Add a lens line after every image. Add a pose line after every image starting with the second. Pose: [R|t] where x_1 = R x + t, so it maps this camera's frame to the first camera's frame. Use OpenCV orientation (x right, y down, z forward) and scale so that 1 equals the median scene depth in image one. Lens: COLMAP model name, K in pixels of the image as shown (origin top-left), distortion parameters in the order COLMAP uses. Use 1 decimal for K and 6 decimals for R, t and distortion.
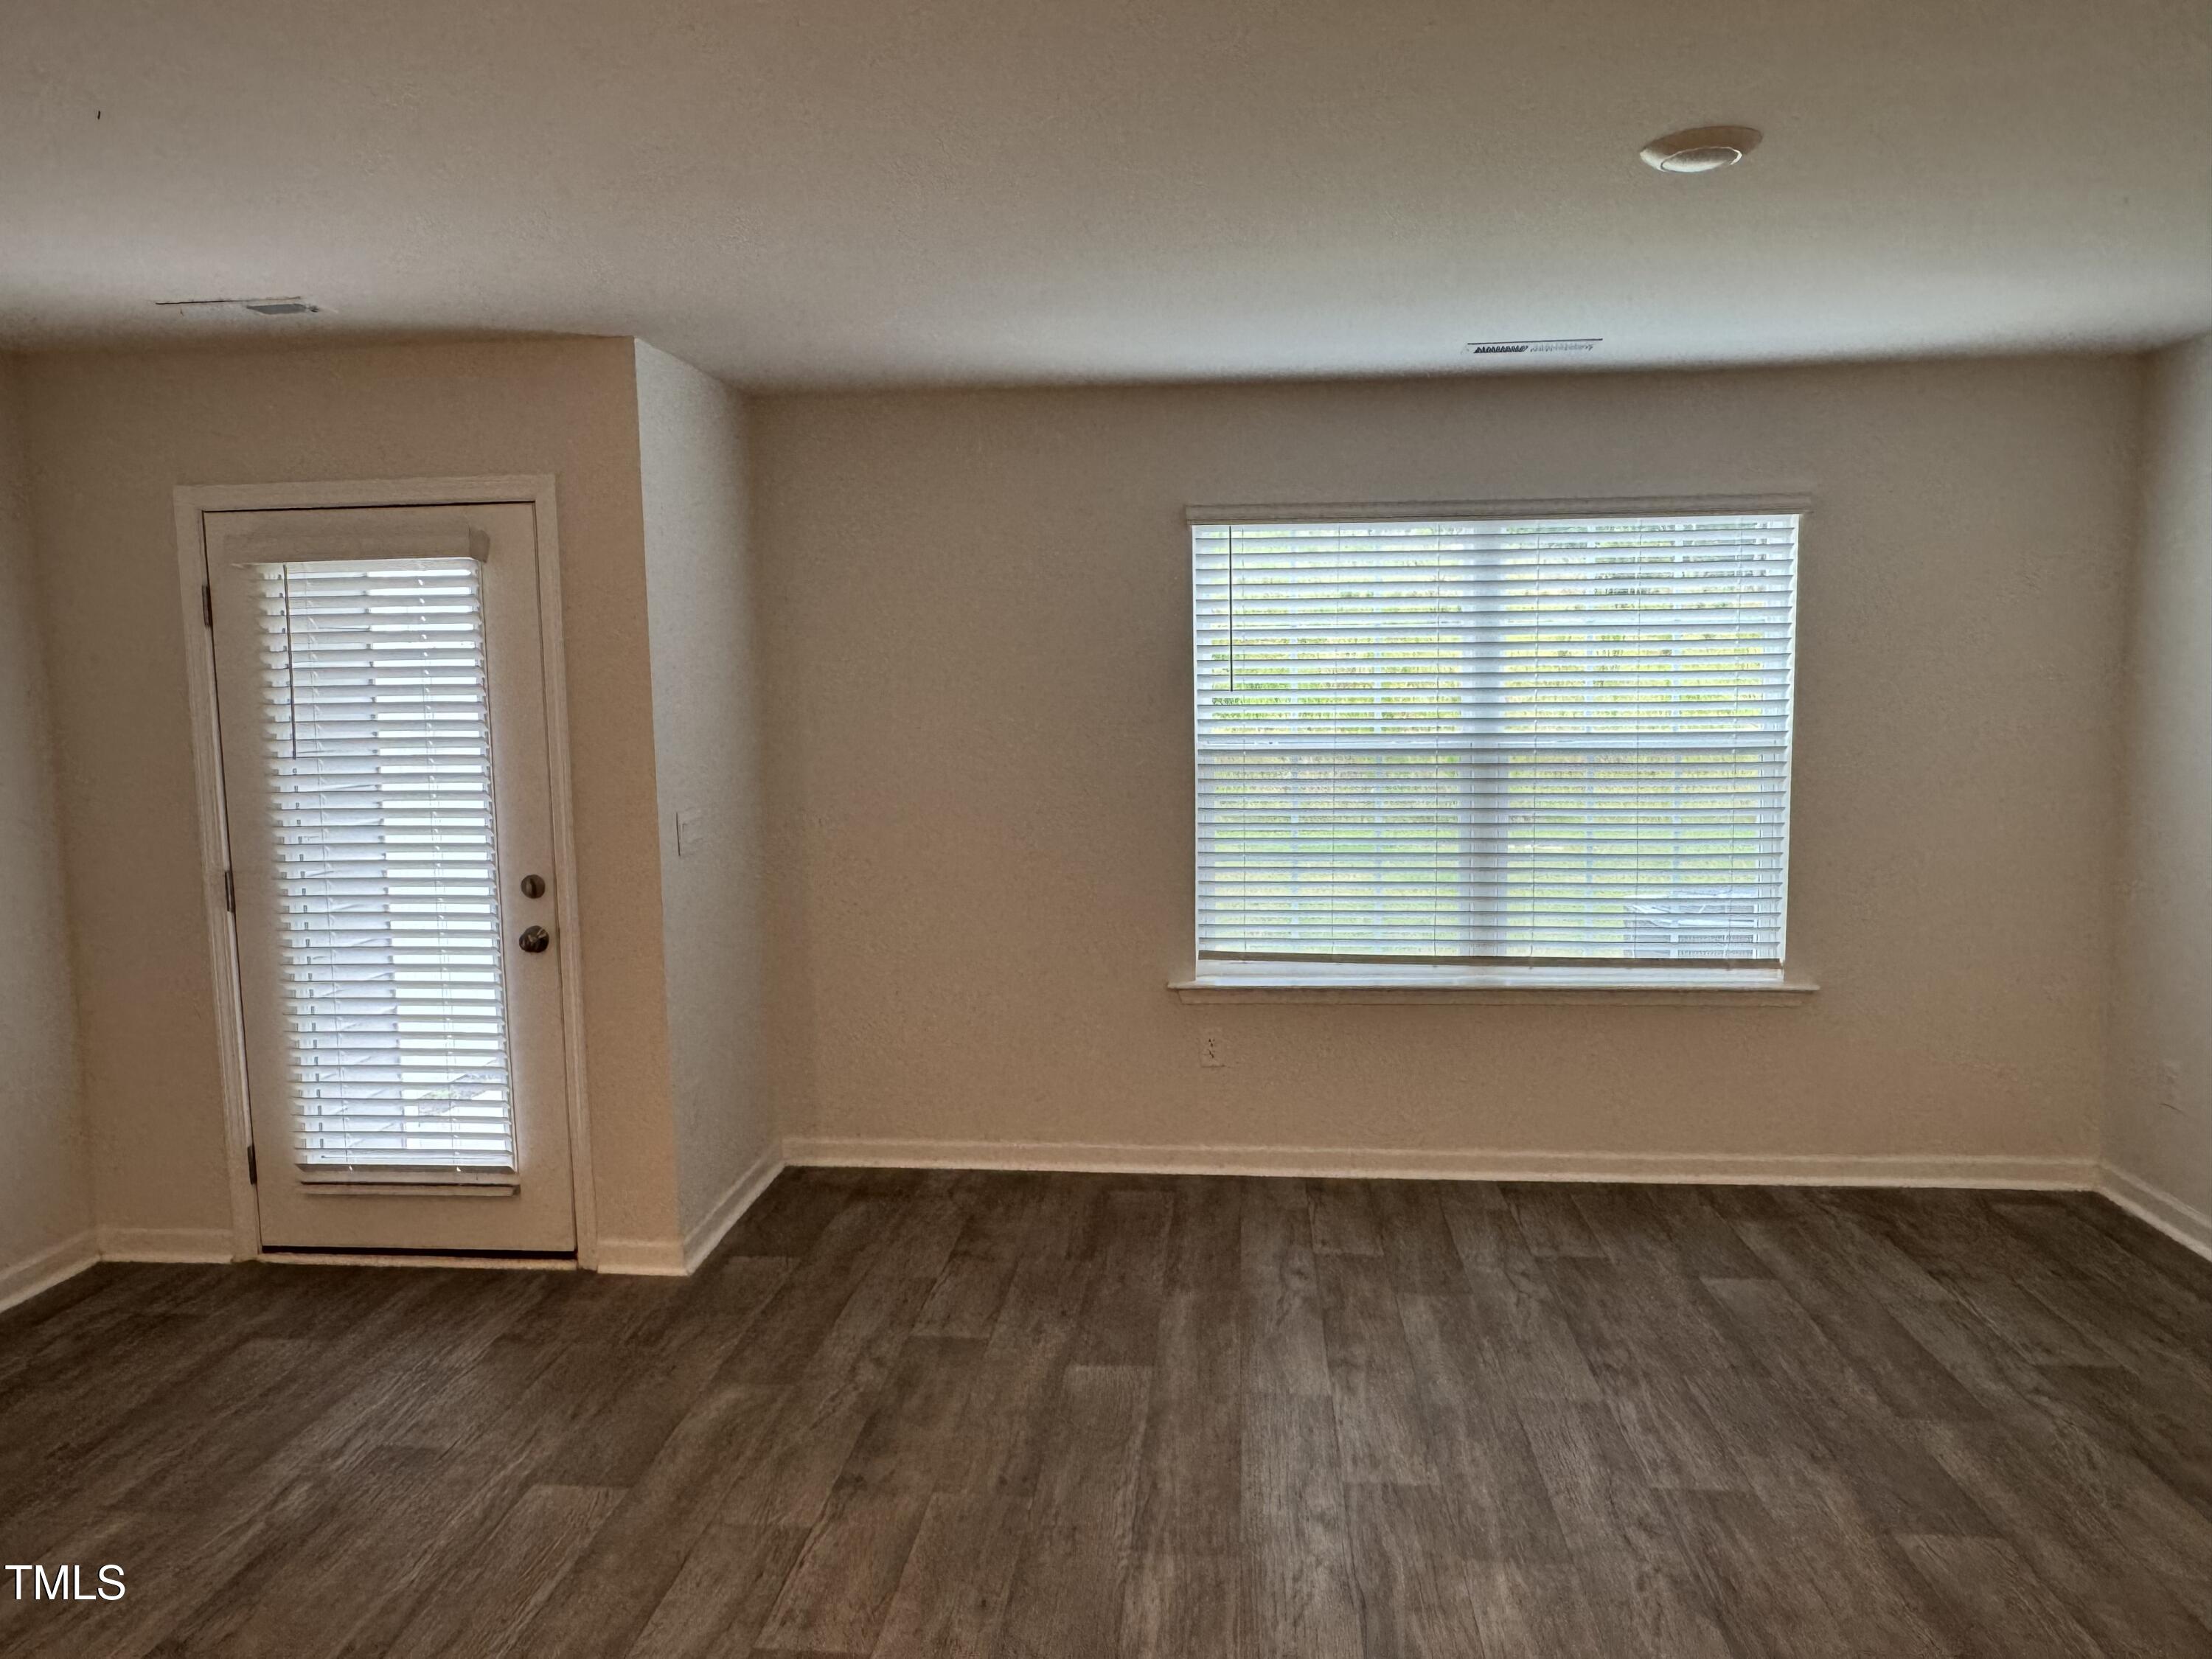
lens RADIAL K [[1507.2, 0, 1105.8], [0, 1507.2, 832.6], [0, 0, 1]] dist [-0.001565, -0.000275]
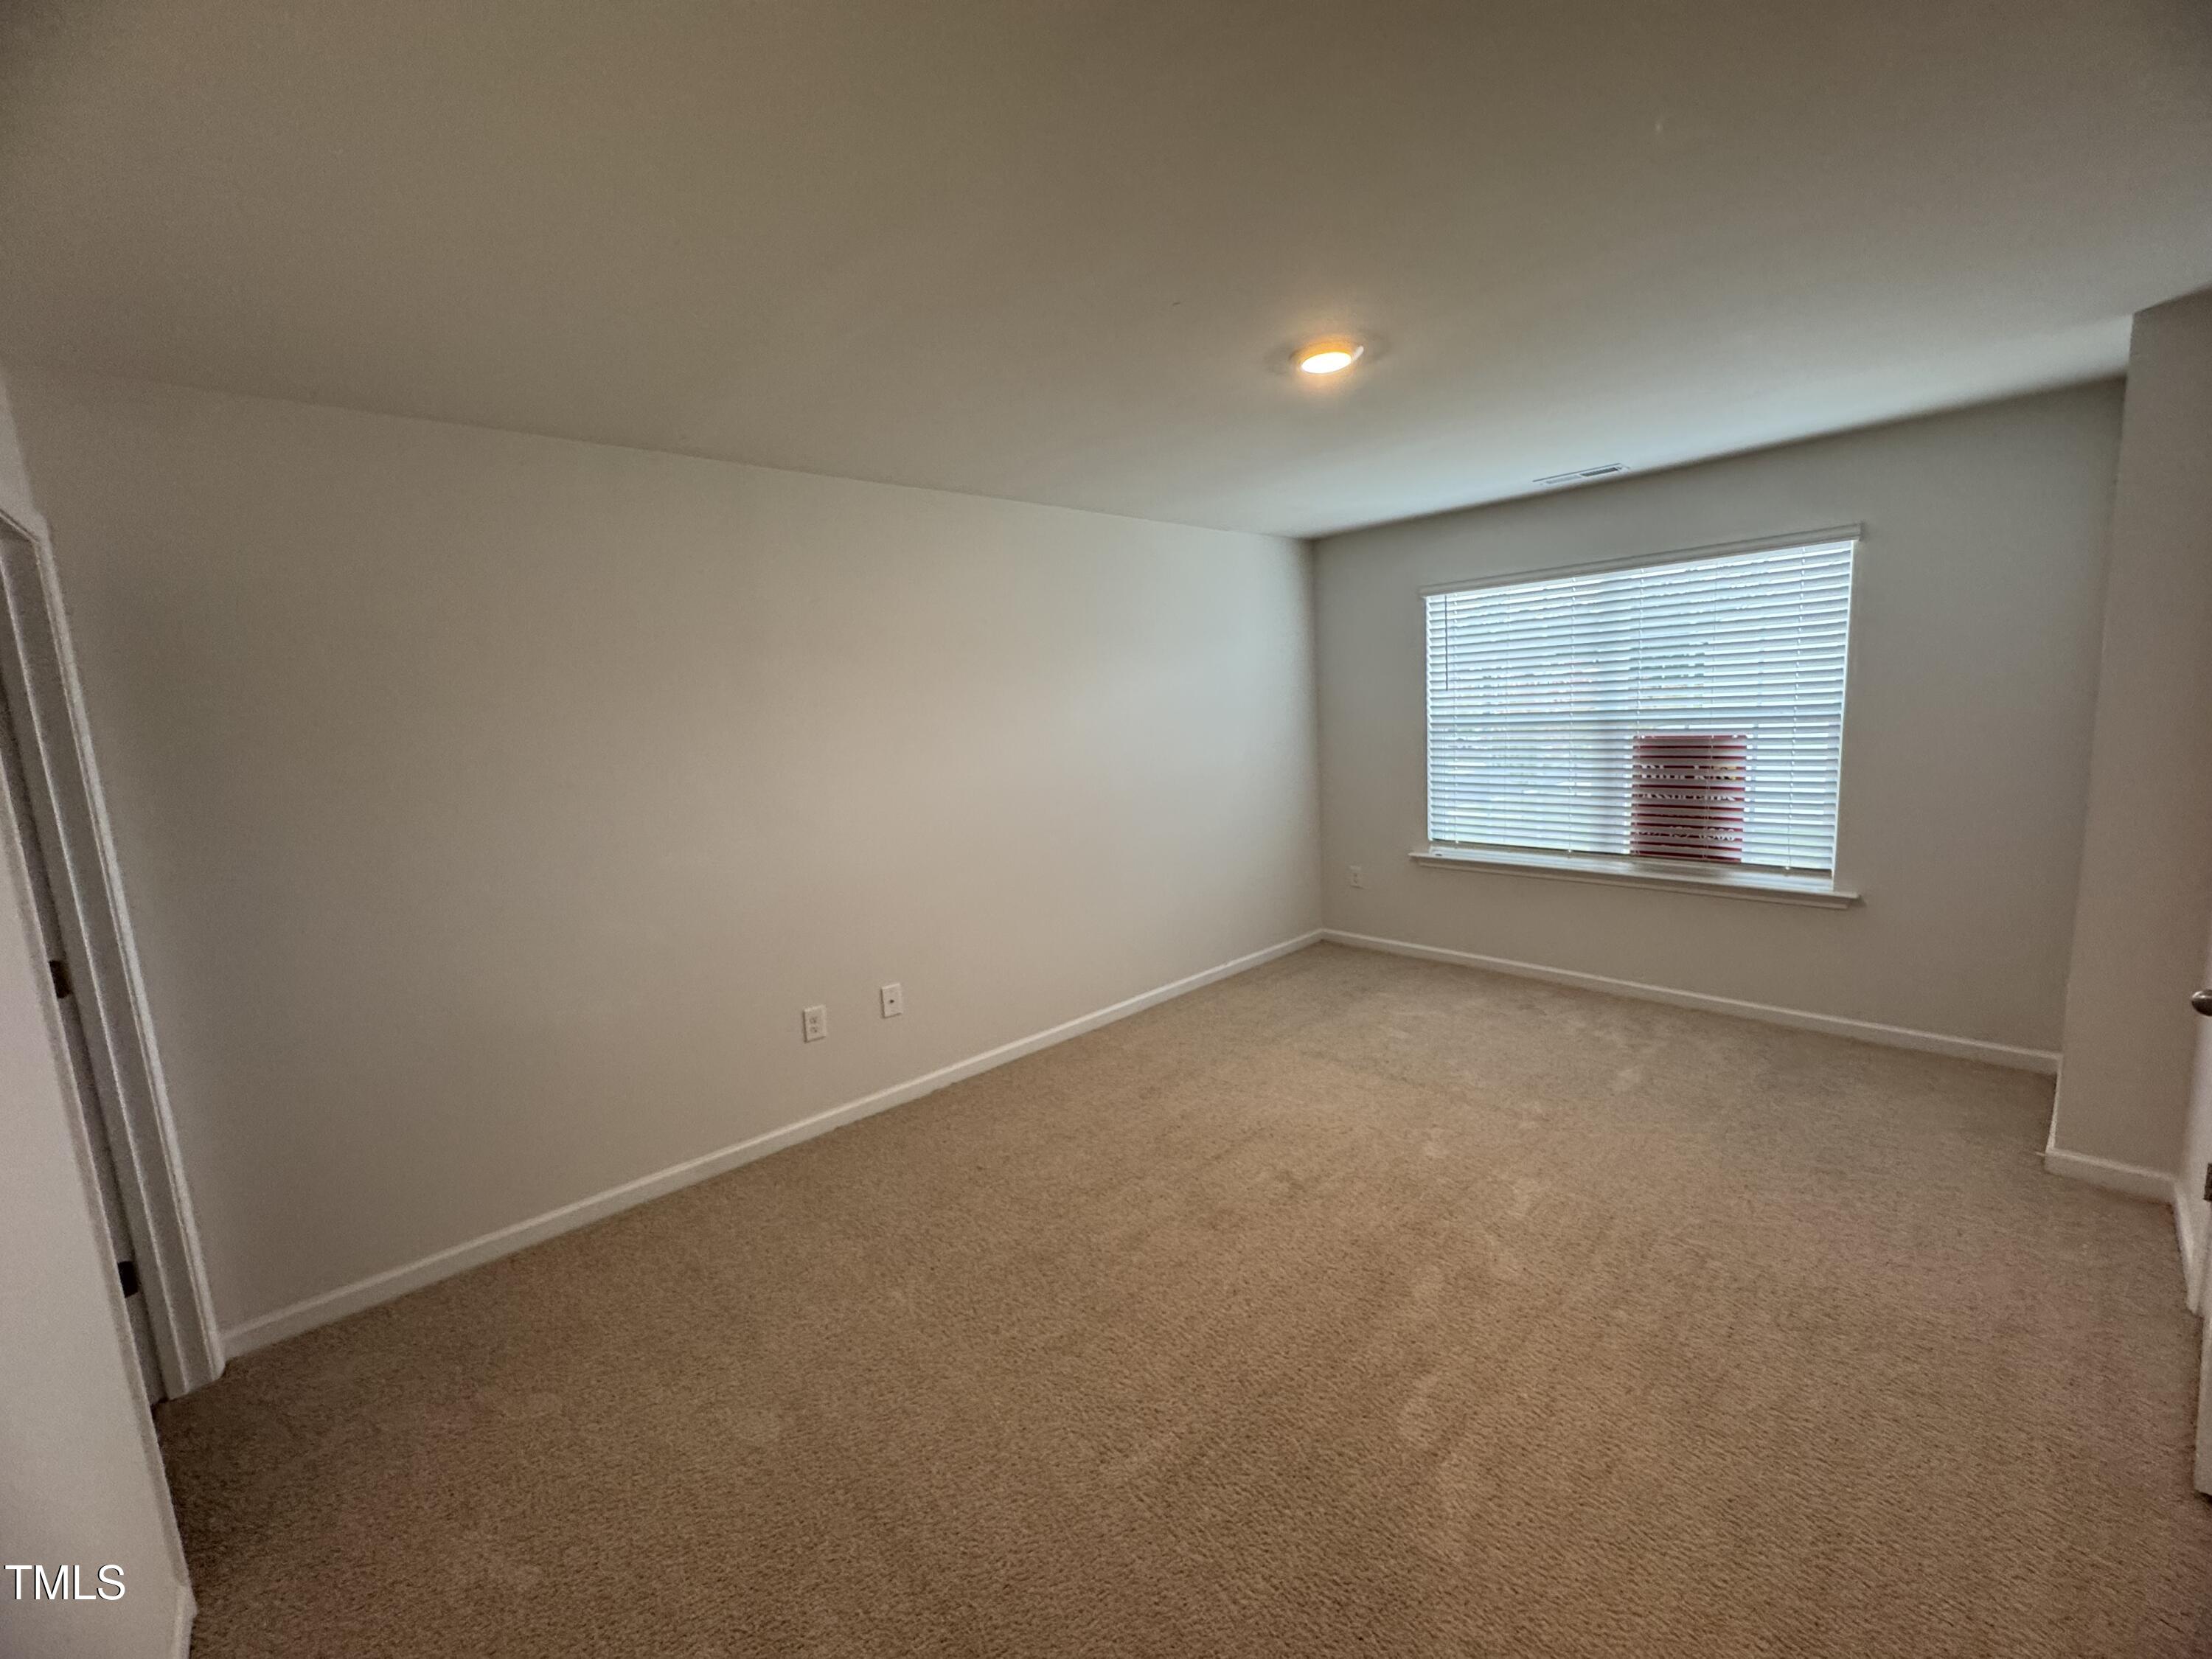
lens RADIAL K [[888.0, 0, 1101.7], [0, 888.0, 807.9], [0, 0, 1]] dist [0.003483, 0.000262]
pose [[0.752302, 0.047685, -0.657090, 0.477763], [-0.022666, 0.998660, 0.046522, 0.003706], [0.658428, -0.020105, 0.752375, -0.035655]]
